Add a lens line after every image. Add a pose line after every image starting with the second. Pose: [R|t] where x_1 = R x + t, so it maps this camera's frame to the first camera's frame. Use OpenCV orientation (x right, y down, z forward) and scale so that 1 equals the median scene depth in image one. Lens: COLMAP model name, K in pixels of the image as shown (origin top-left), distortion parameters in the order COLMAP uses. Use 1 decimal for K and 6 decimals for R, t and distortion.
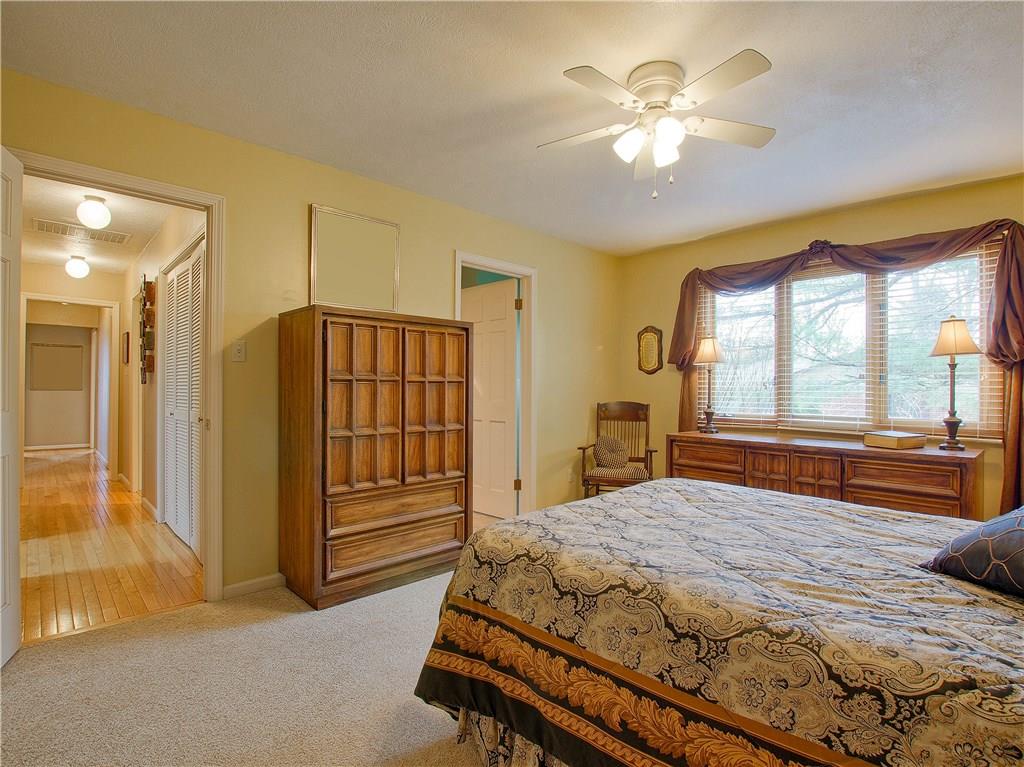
lens RADIAL K [[512.2, 0, 513.5], [0, 512.2, 386.2], [0, 0, 1]] dist [-0.033286, 0.002654]
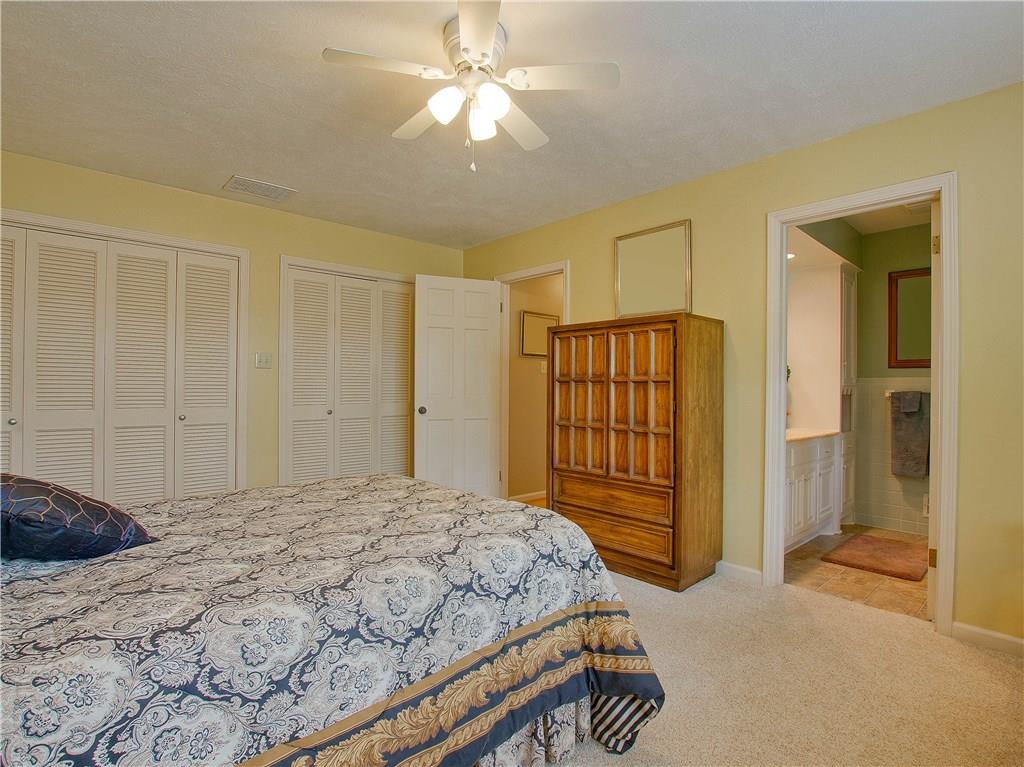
lens RADIAL K [[512.2, 0, 514.4], [0, 512.2, 386.8], [0, 0, 1]] dist [-0.033286, 0.002654]
pose [[-0.015778, -0.006320, -0.999856, 0.419310], [-0.005177, 0.999967, -0.006239, 0.004472], [0.999862, 0.005078, -0.015810, 0.391374]]
